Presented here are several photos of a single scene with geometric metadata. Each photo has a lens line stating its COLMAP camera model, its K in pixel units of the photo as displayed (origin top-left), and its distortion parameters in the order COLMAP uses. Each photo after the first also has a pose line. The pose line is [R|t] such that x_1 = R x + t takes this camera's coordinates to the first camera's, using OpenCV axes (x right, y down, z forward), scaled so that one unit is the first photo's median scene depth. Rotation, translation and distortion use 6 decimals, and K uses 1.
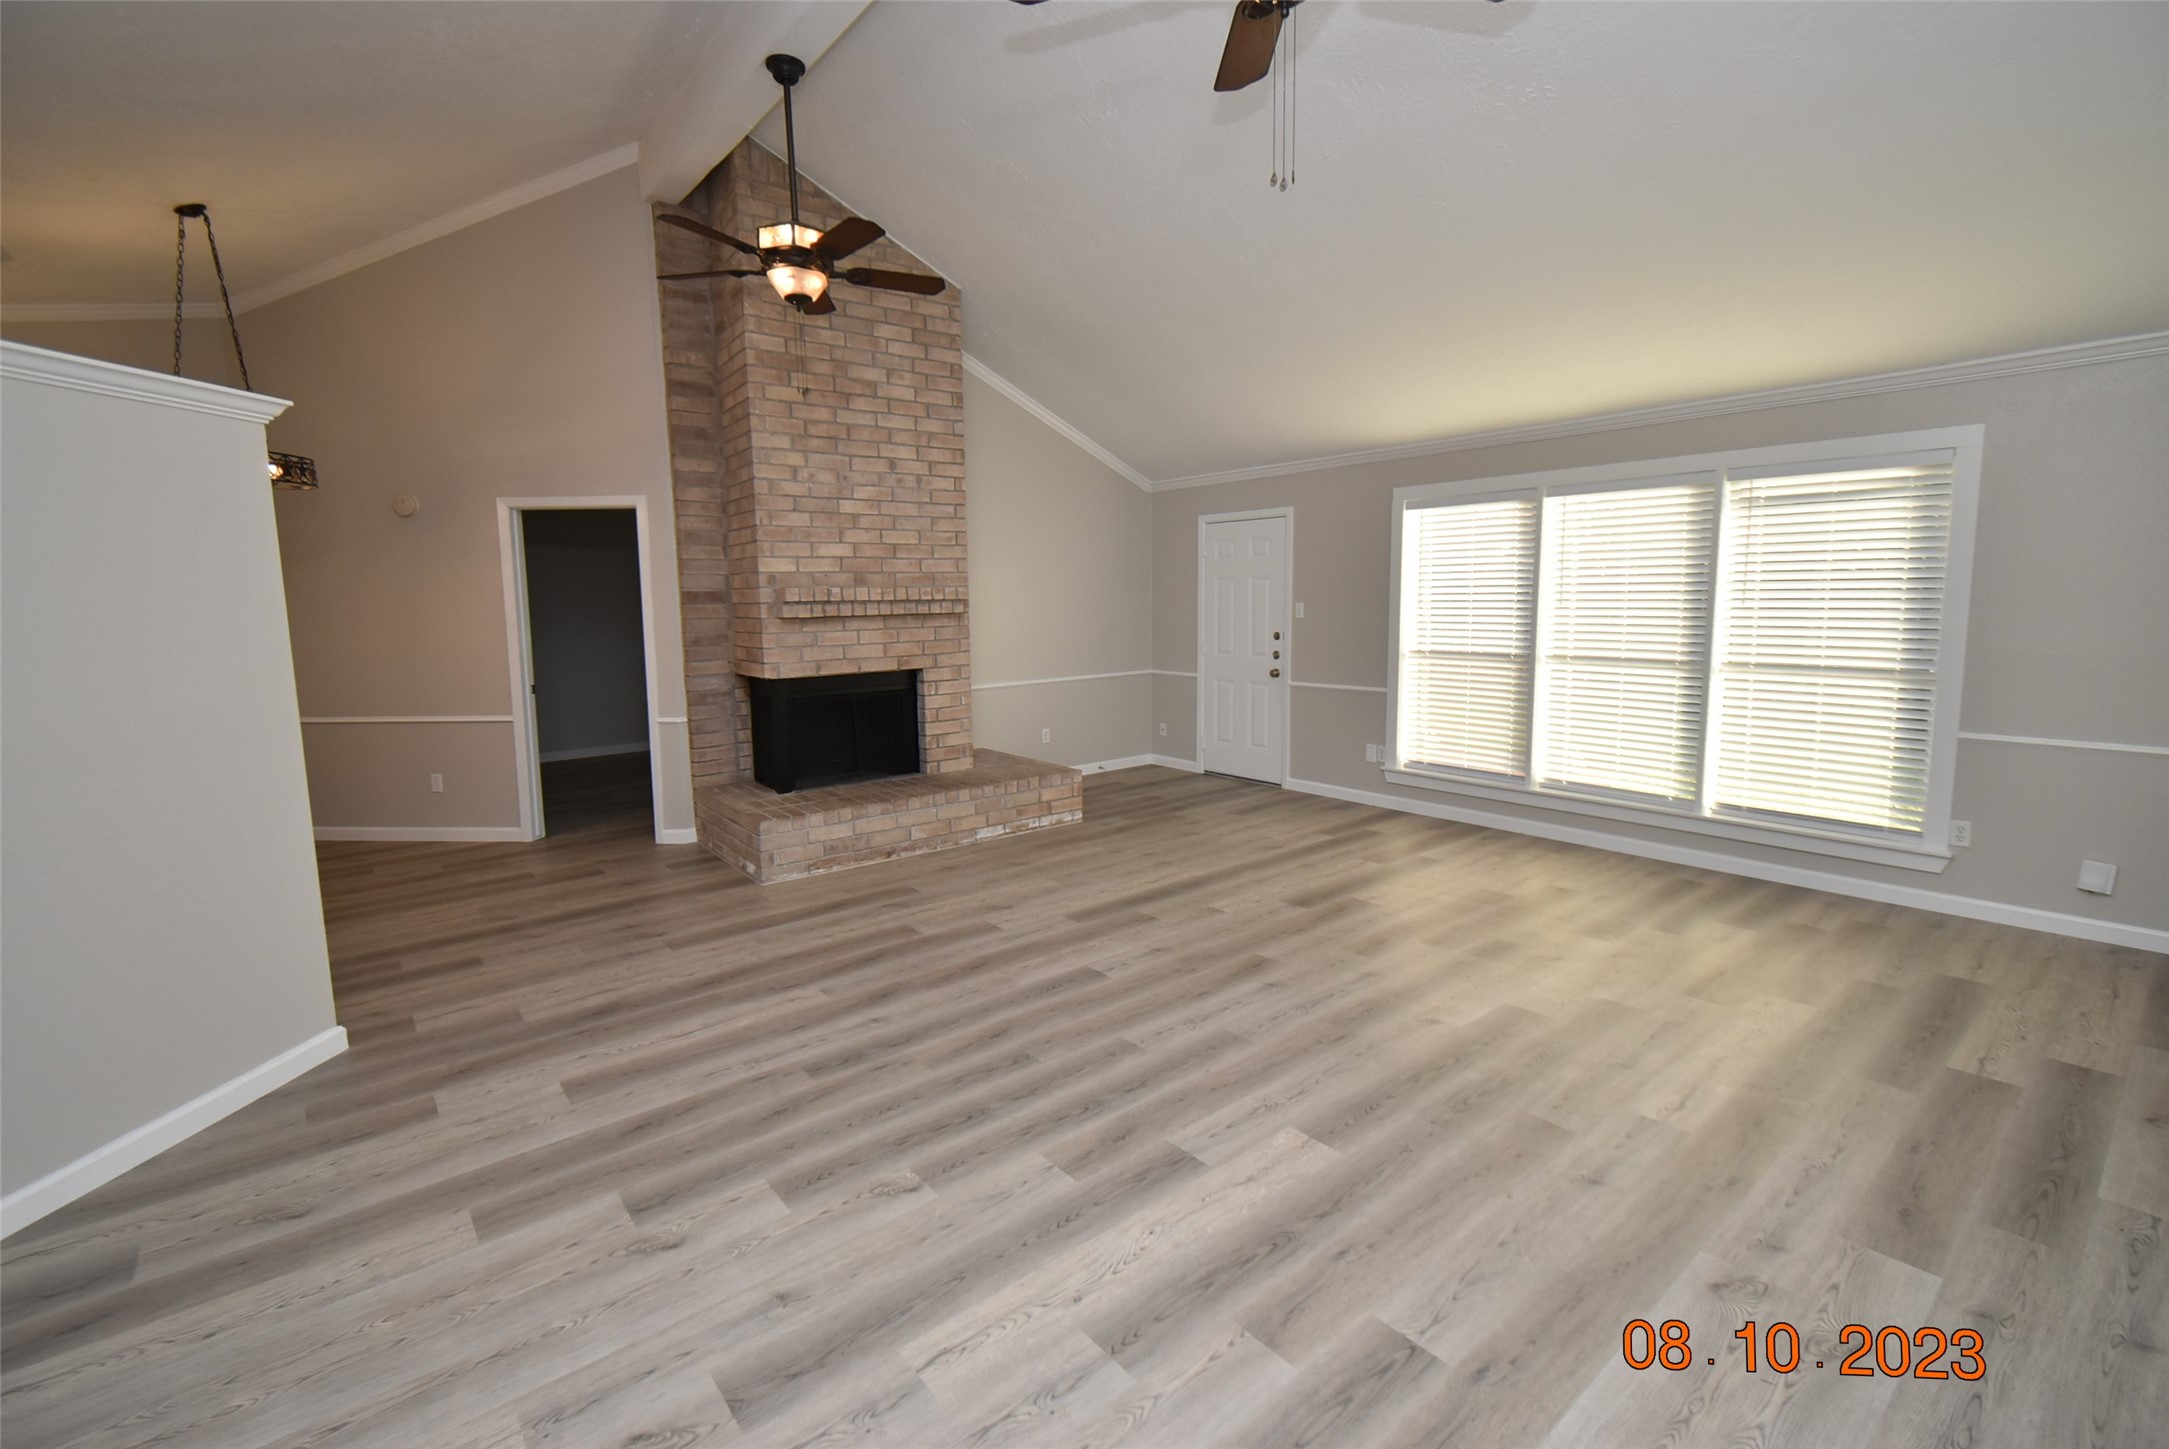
lens RADIAL K [[940.8, 0, 1084.5], [0, 940.8, 724.5], [0, 0, 1]] dist [0.004648, 0.000250]
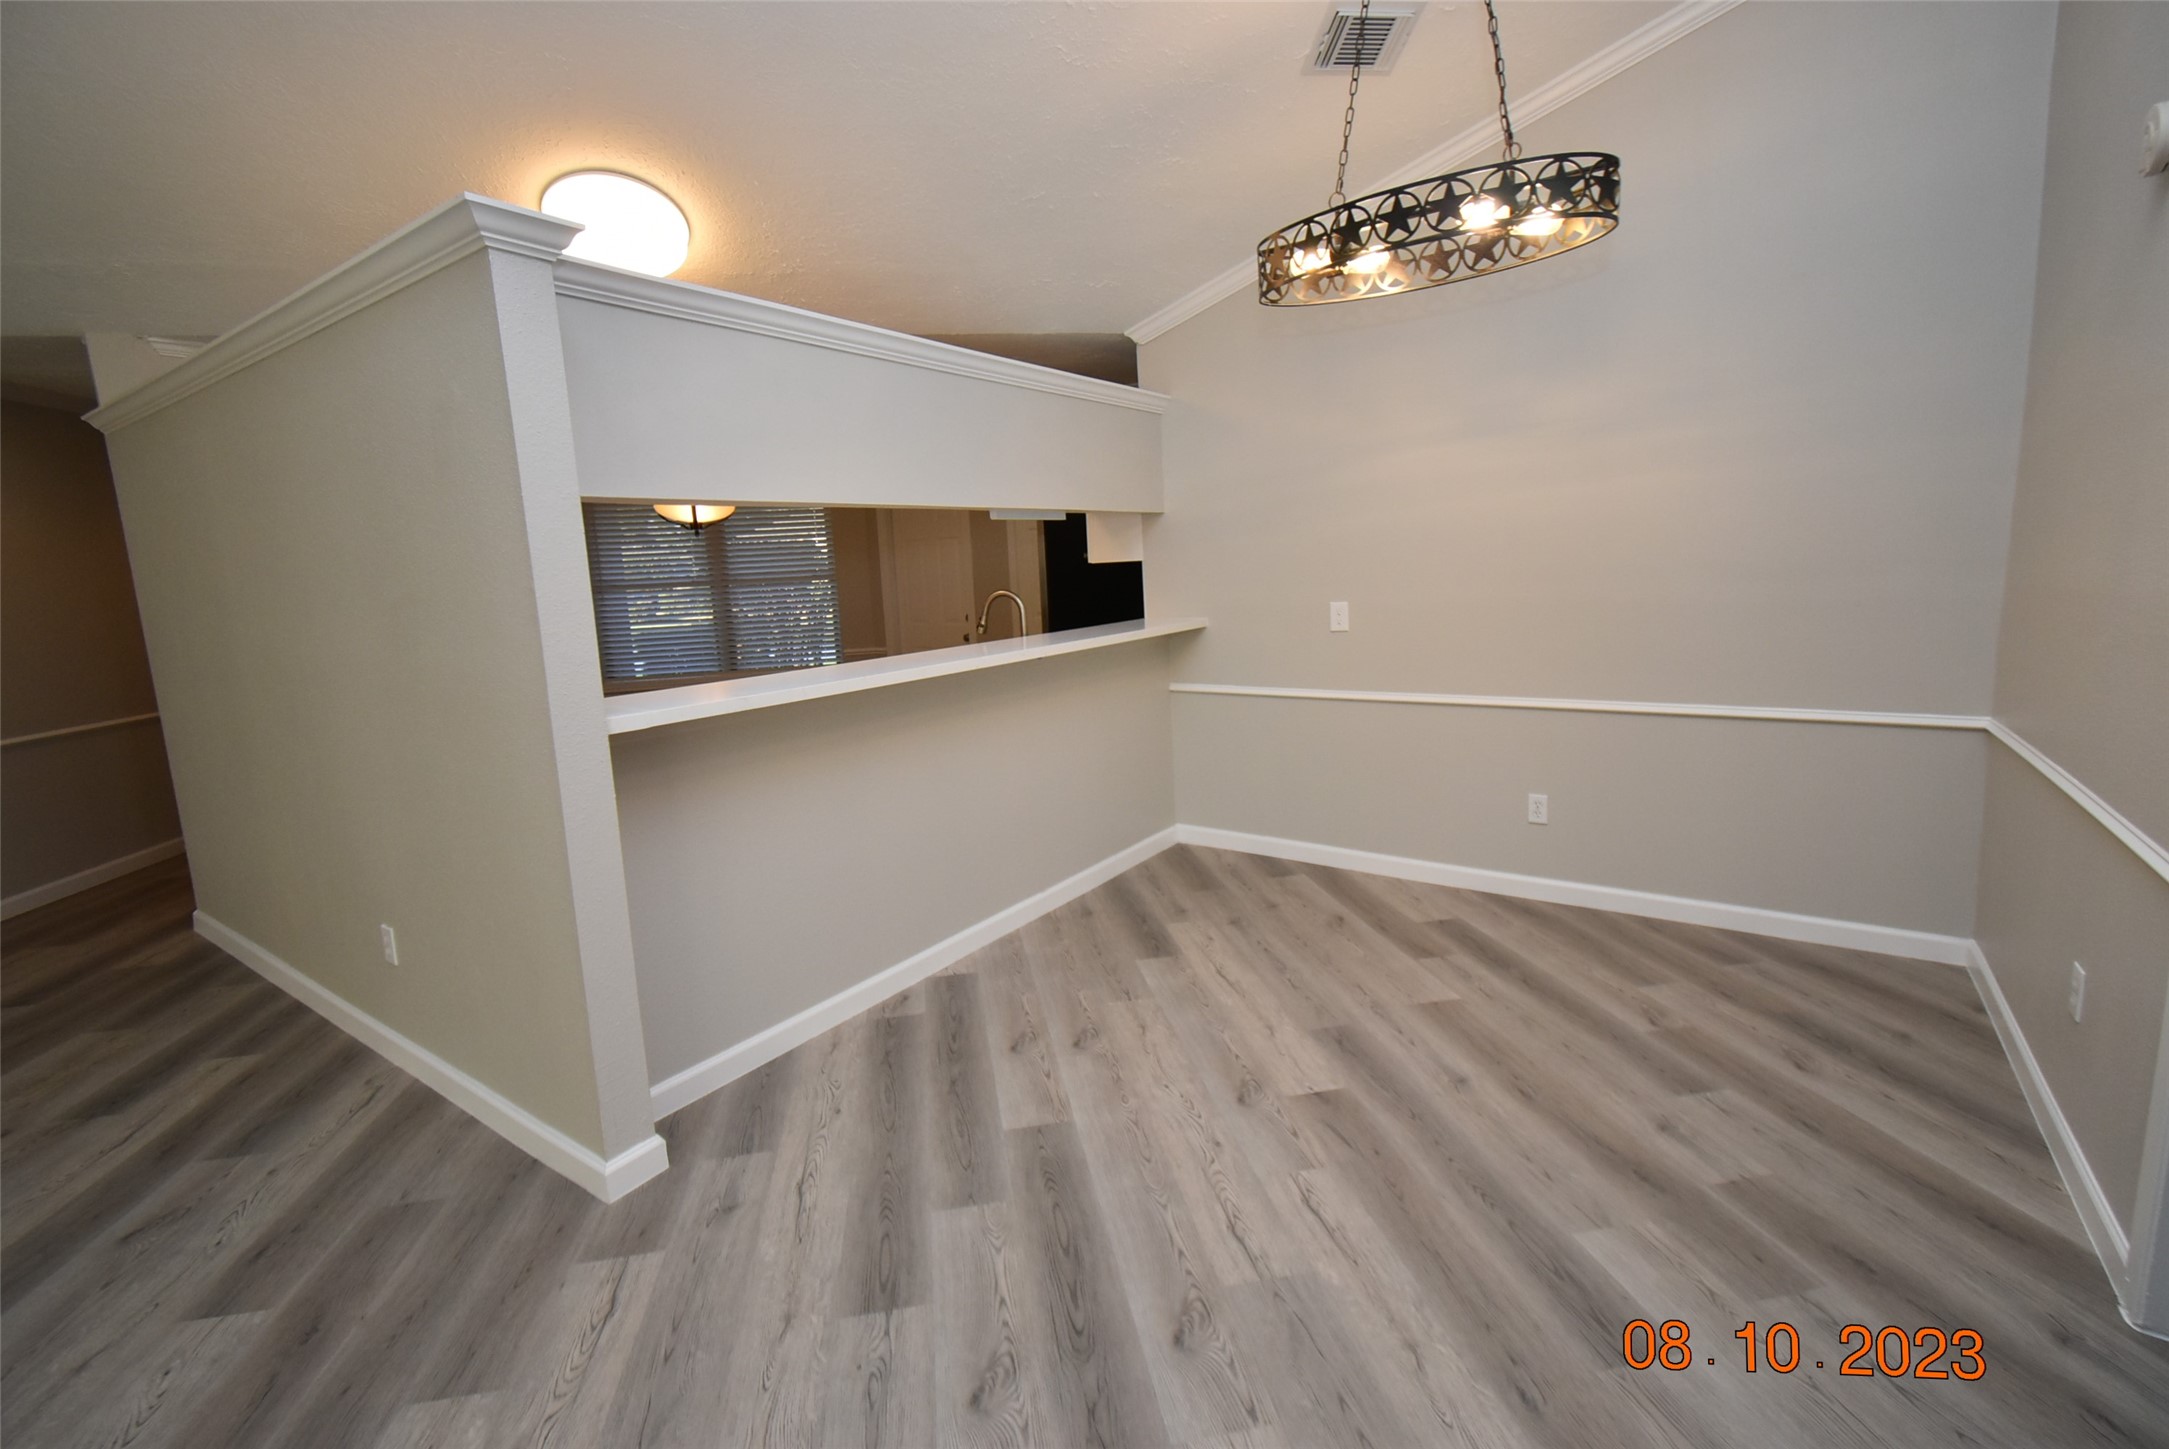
lens RADIAL K [[950.9, 0, 1077.3], [0, 950.9, 693.9], [0, 0, 1]] dist [0.002687, 0.000020]
pose [[-0.495808, 0.157131, -0.854099, -0.368055], [-0.067071, 0.973629, 0.218056, -0.150759], [0.865838, 0.165399, -0.472194, 1.328463]]
